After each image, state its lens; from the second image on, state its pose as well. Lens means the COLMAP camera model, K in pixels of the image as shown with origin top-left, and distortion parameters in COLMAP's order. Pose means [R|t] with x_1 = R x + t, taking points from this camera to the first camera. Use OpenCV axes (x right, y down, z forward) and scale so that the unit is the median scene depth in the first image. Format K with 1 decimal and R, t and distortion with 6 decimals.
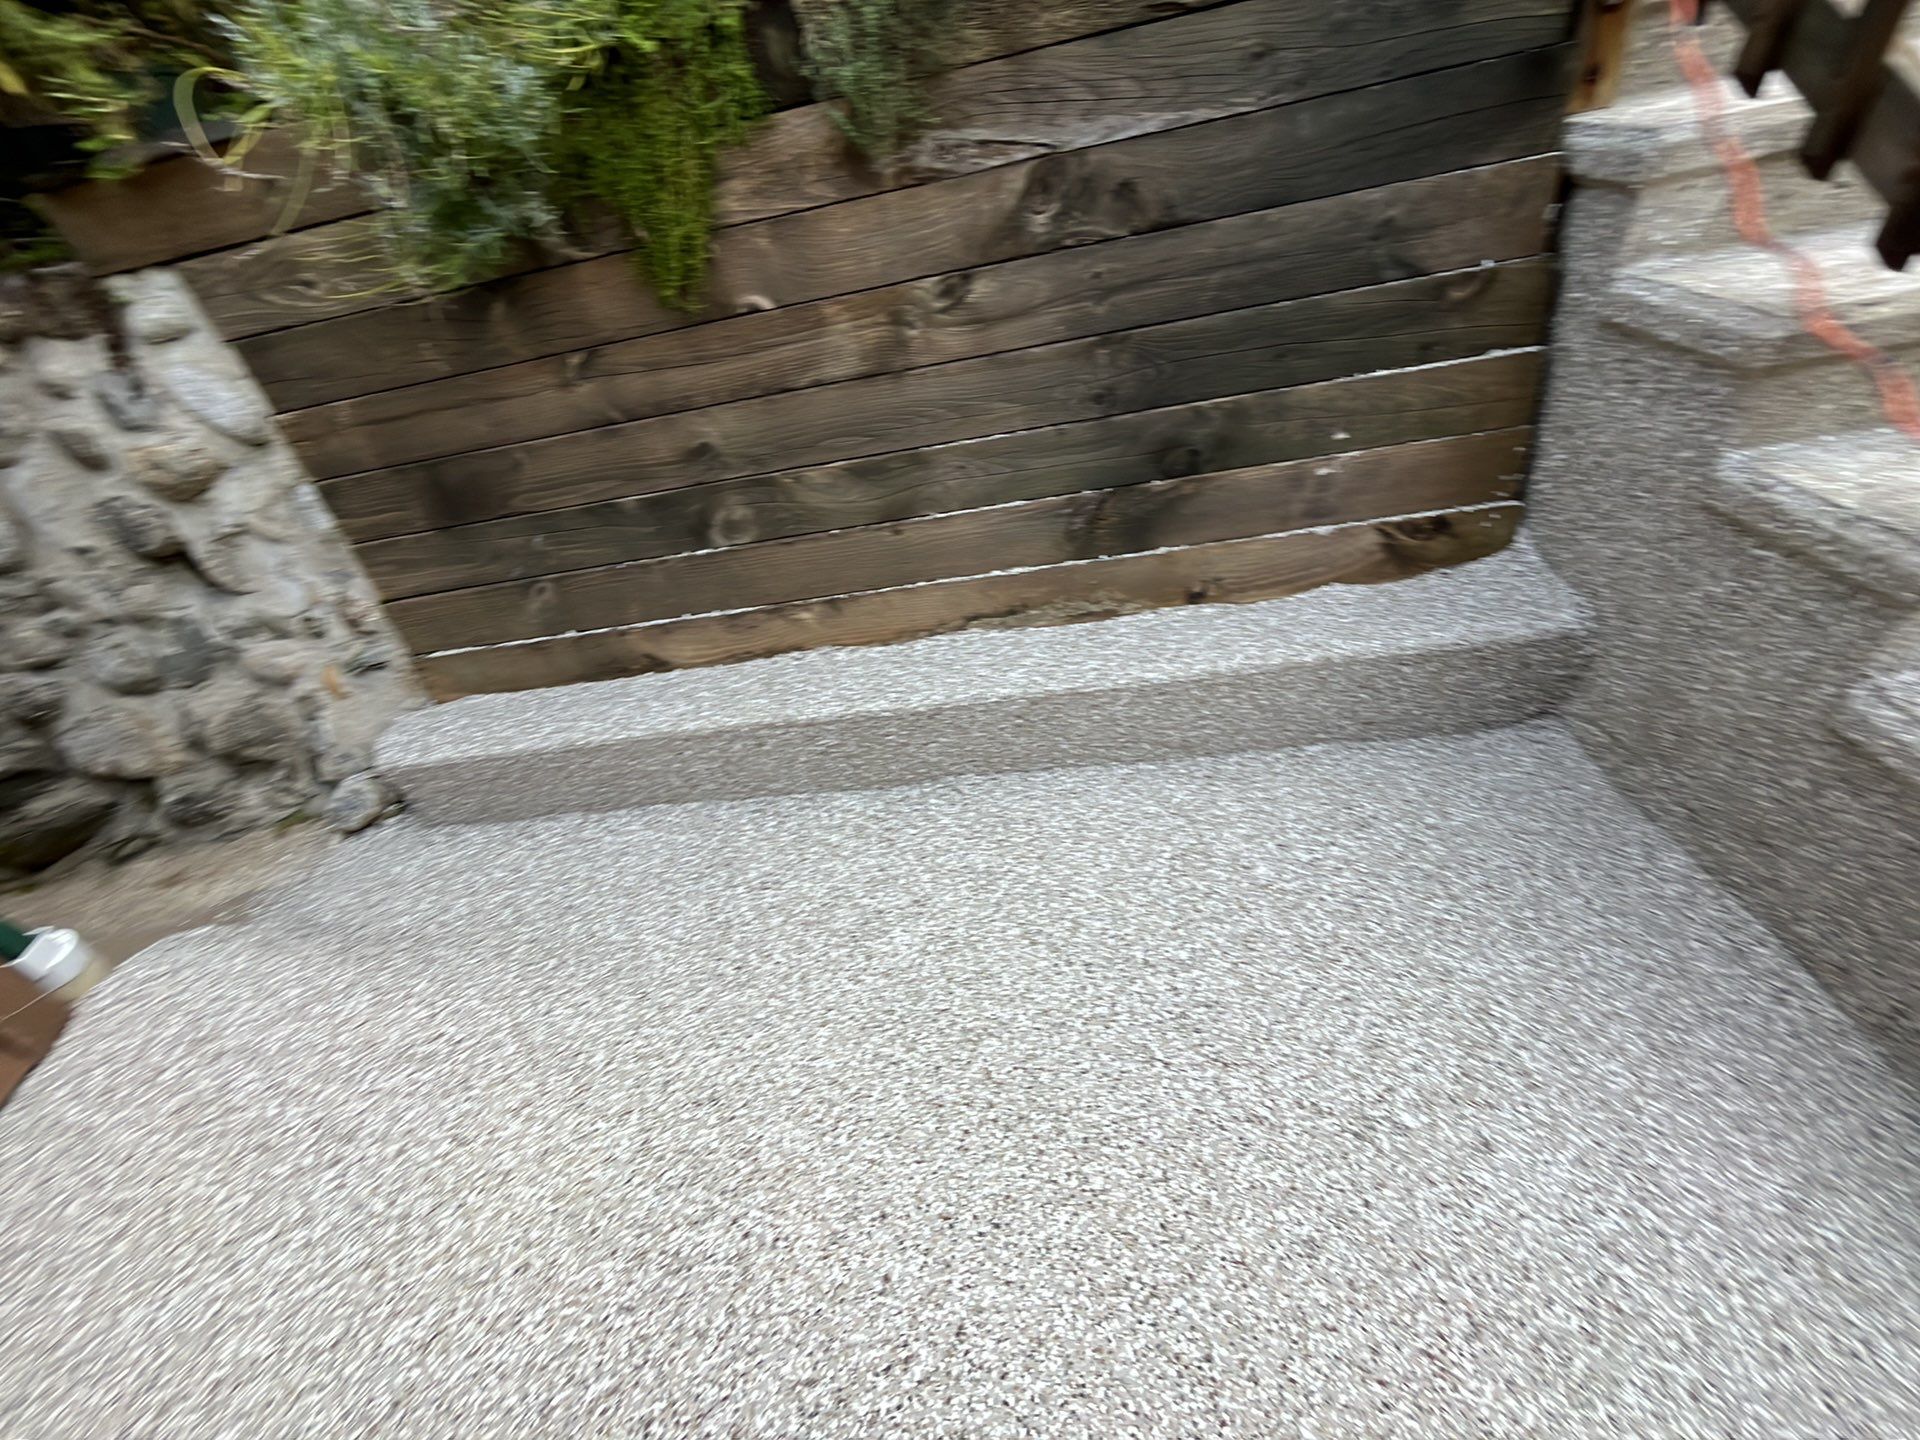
lens RADIAL K [[774.9, 0, 960.0], [0, 774.9, 720.0], [0, 0, 1]] dist [-0.004813, -0.000445]
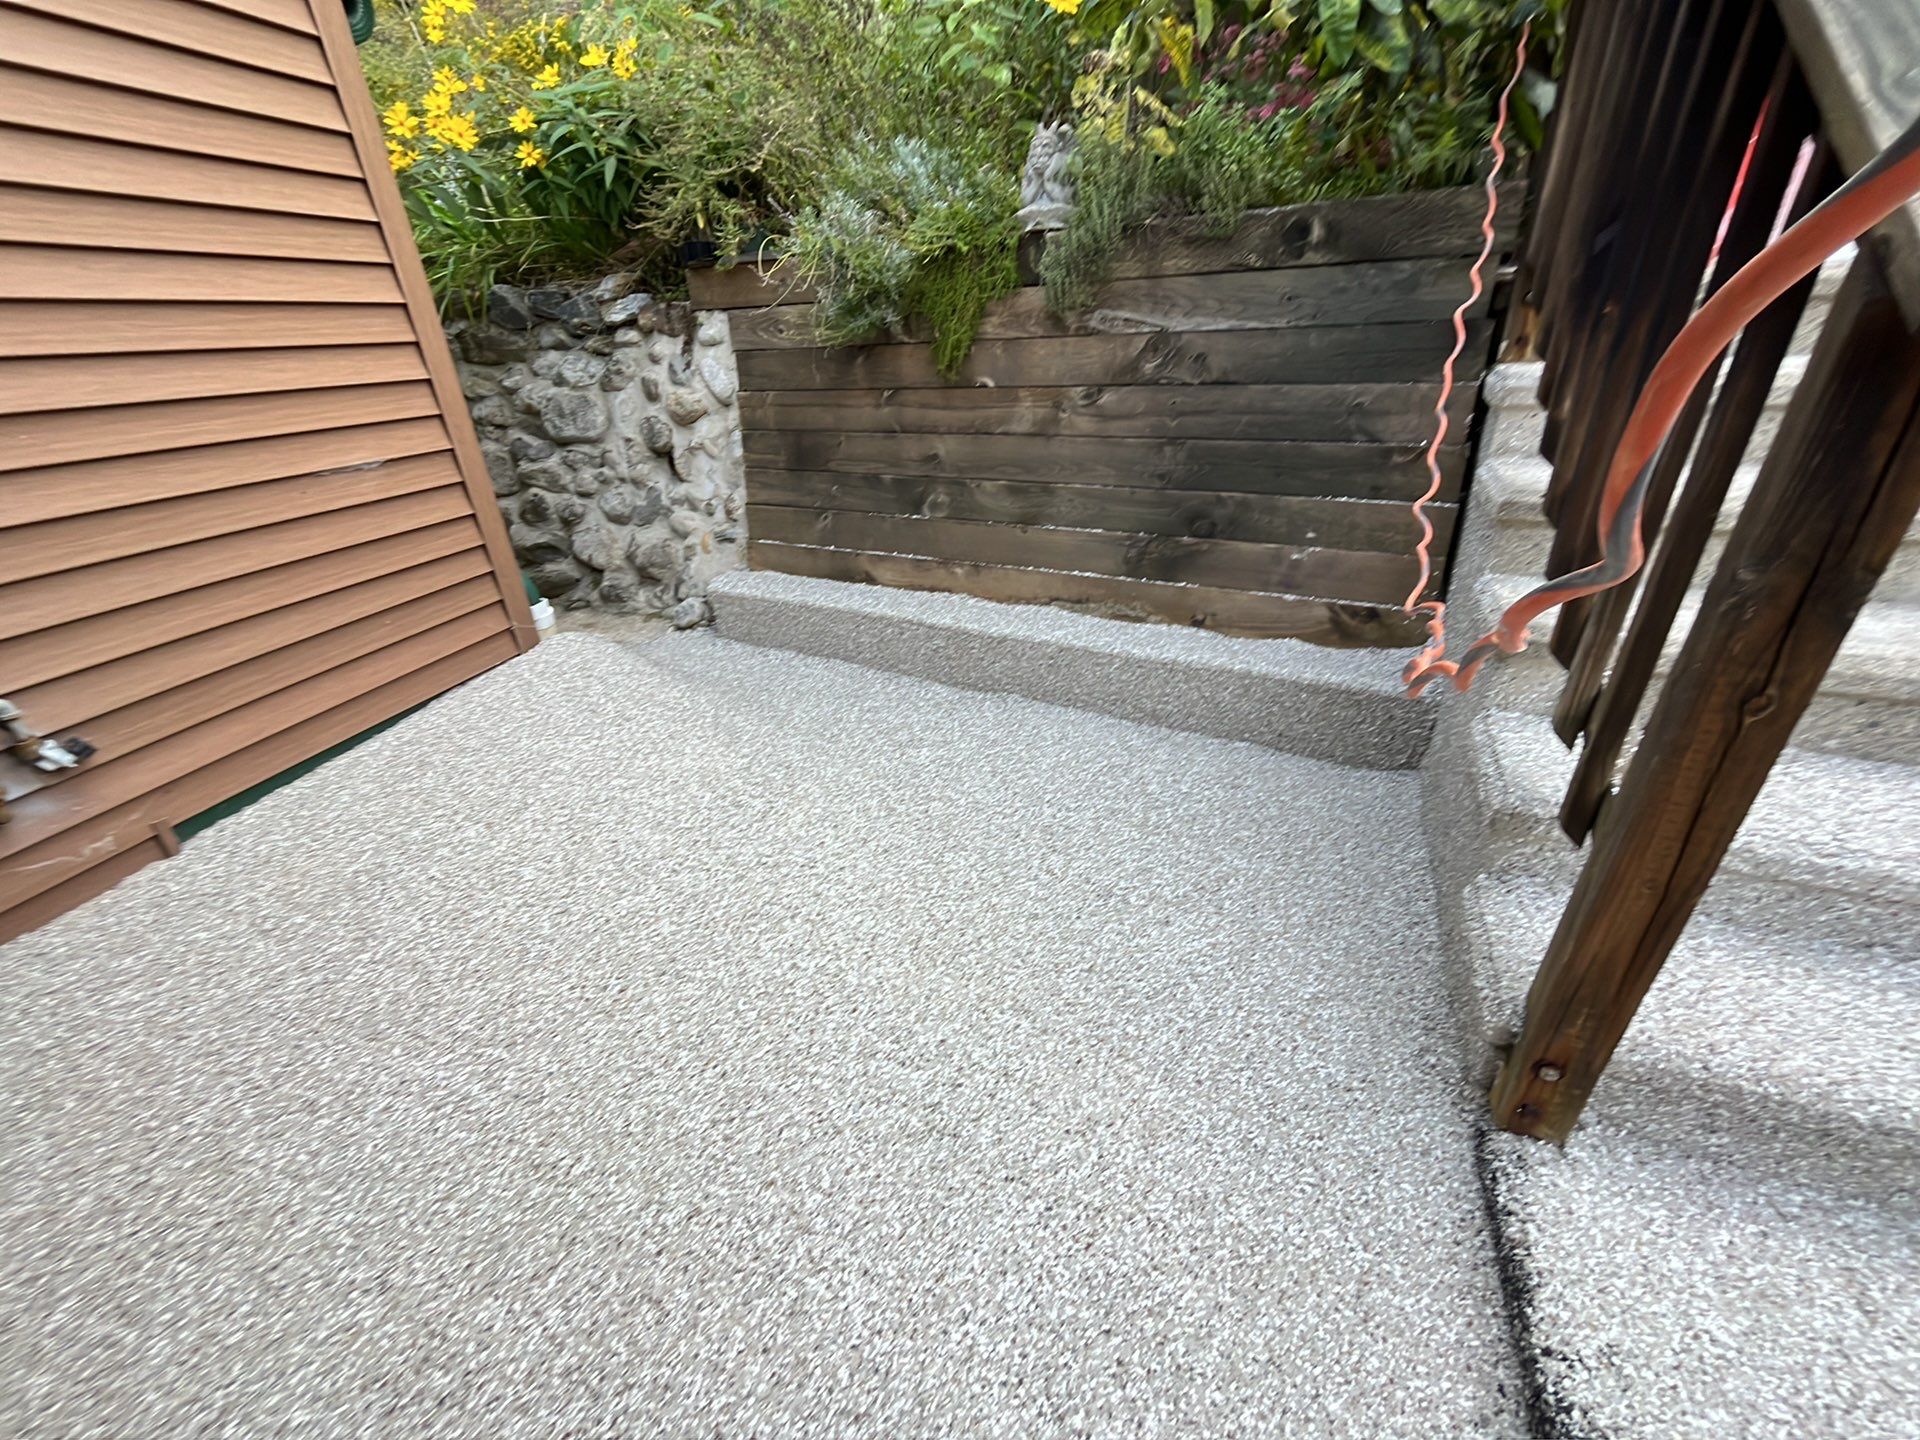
lens RADIAL K [[774.9, 0, 960.0], [0, 774.9, 720.0], [0, 0, 1]] dist [-0.004813, -0.000445]
pose [[0.888199, 0.323534, -0.326232, 0.435490], [-0.365179, 0.927998, -0.073913, 0.275575], [0.278830, 0.184783, 0.942395, -0.450497]]
